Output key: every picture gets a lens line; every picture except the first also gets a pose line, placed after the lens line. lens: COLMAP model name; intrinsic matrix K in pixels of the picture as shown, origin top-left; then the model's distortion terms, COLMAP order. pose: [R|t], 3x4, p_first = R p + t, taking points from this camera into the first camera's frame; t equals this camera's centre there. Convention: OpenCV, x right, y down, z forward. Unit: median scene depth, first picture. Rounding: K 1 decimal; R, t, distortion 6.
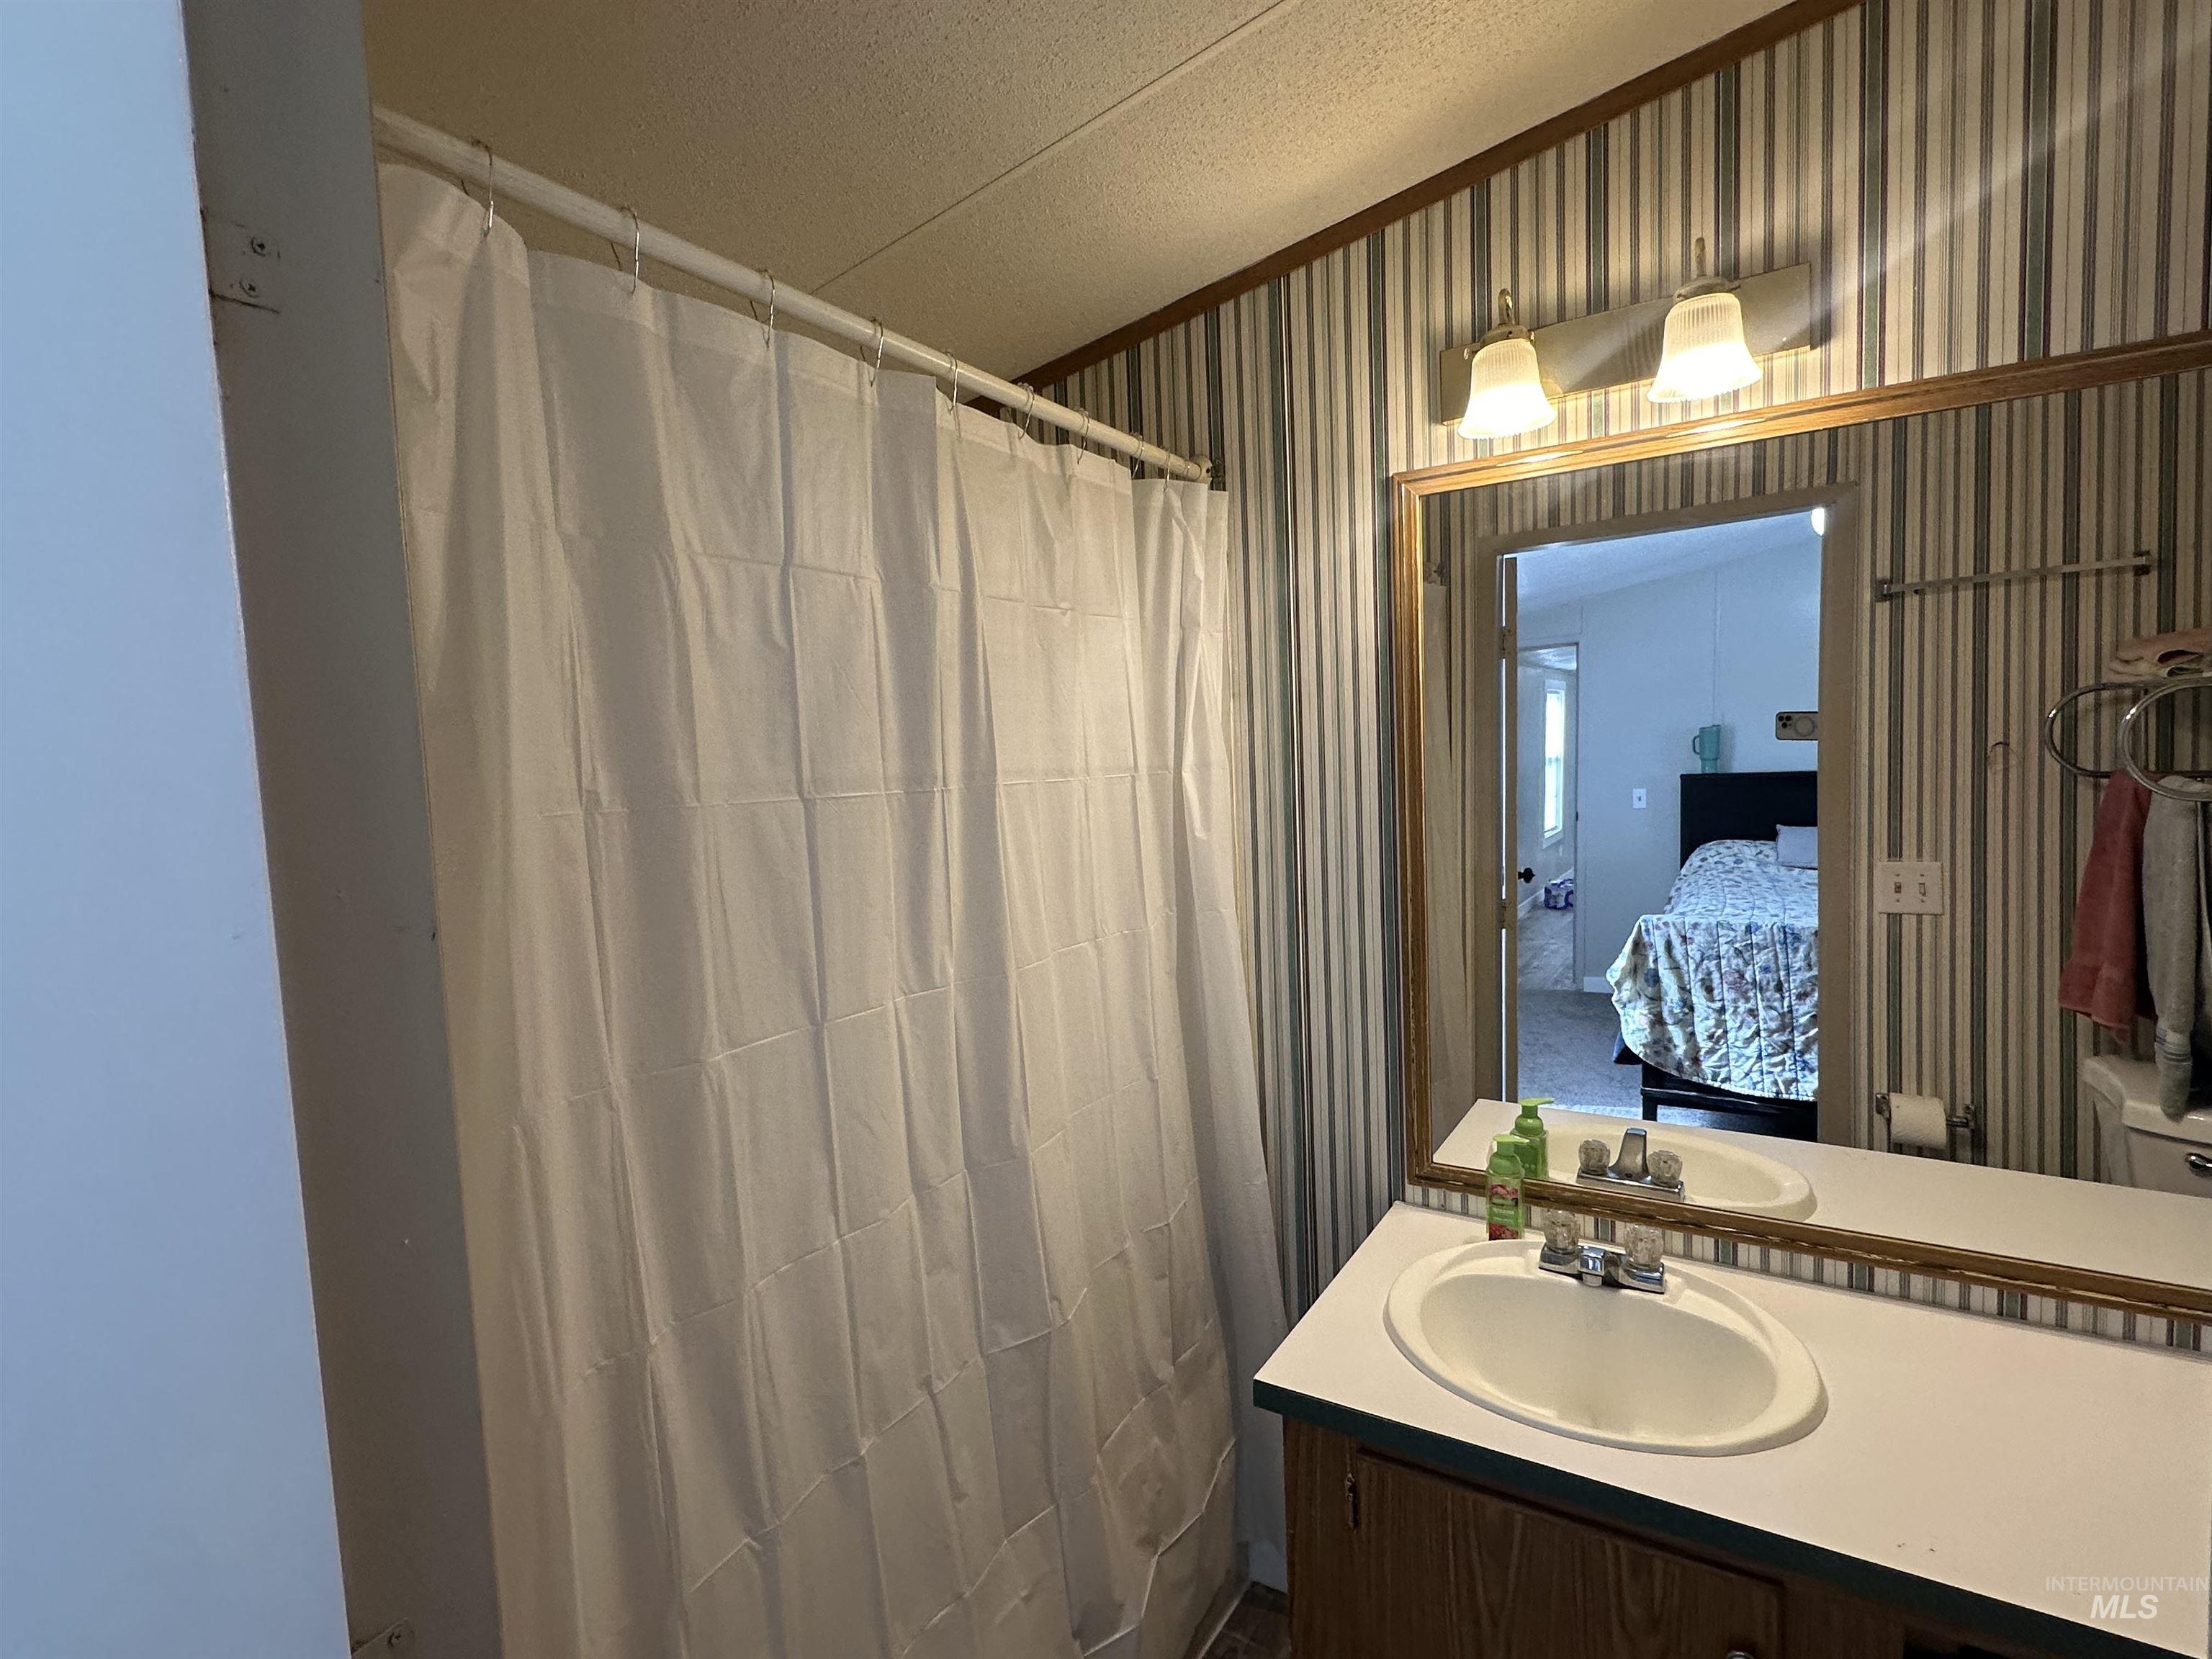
lens RADIAL K [[1095.5, 0, 1106.0], [0, 1095.5, 829.5], [0, 0, 1]] dist [0.015320, -0.030120]
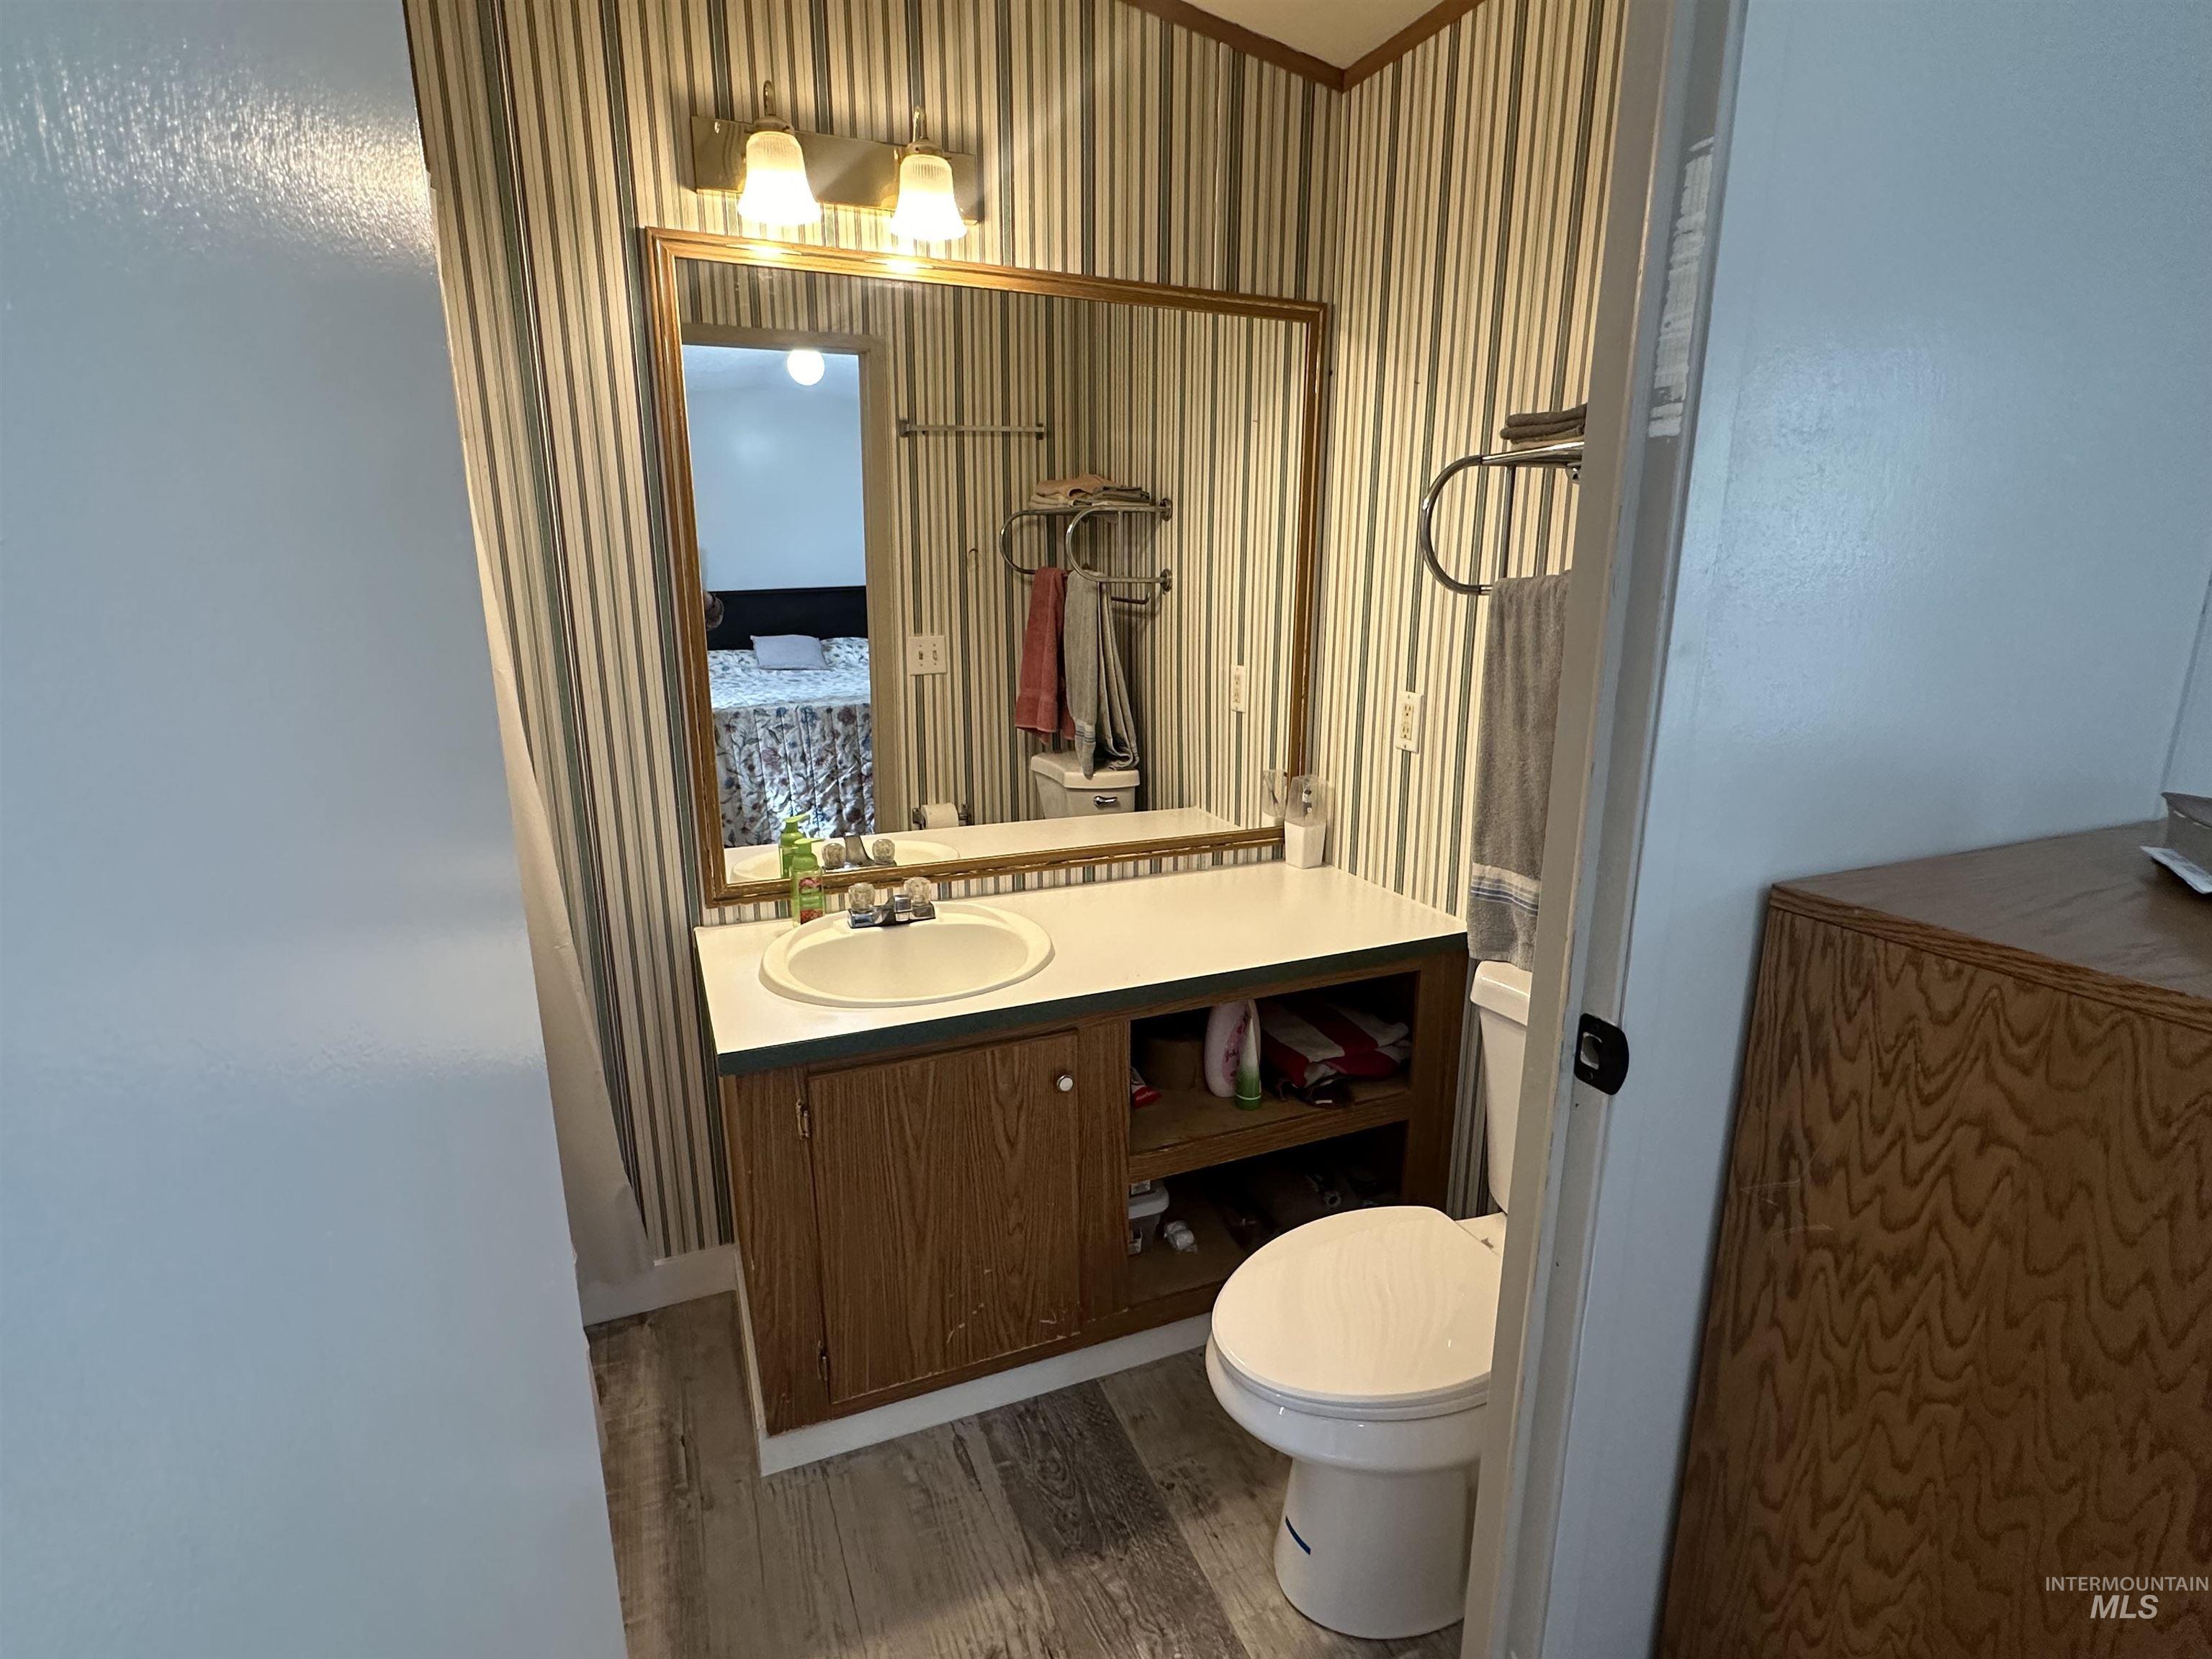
lens RADIAL K [[1065.8, 0, 1116.8], [0, 1065.8, 836.6], [0, 0, 1]] dist [-0.002122, 0.000786]
pose [[0.555011, -0.166666, 0.814975, -0.312760], [0.046828, 0.984429, 0.169430, 0.069446], [-0.830524, -0.055872, 0.554174, 0.035878]]
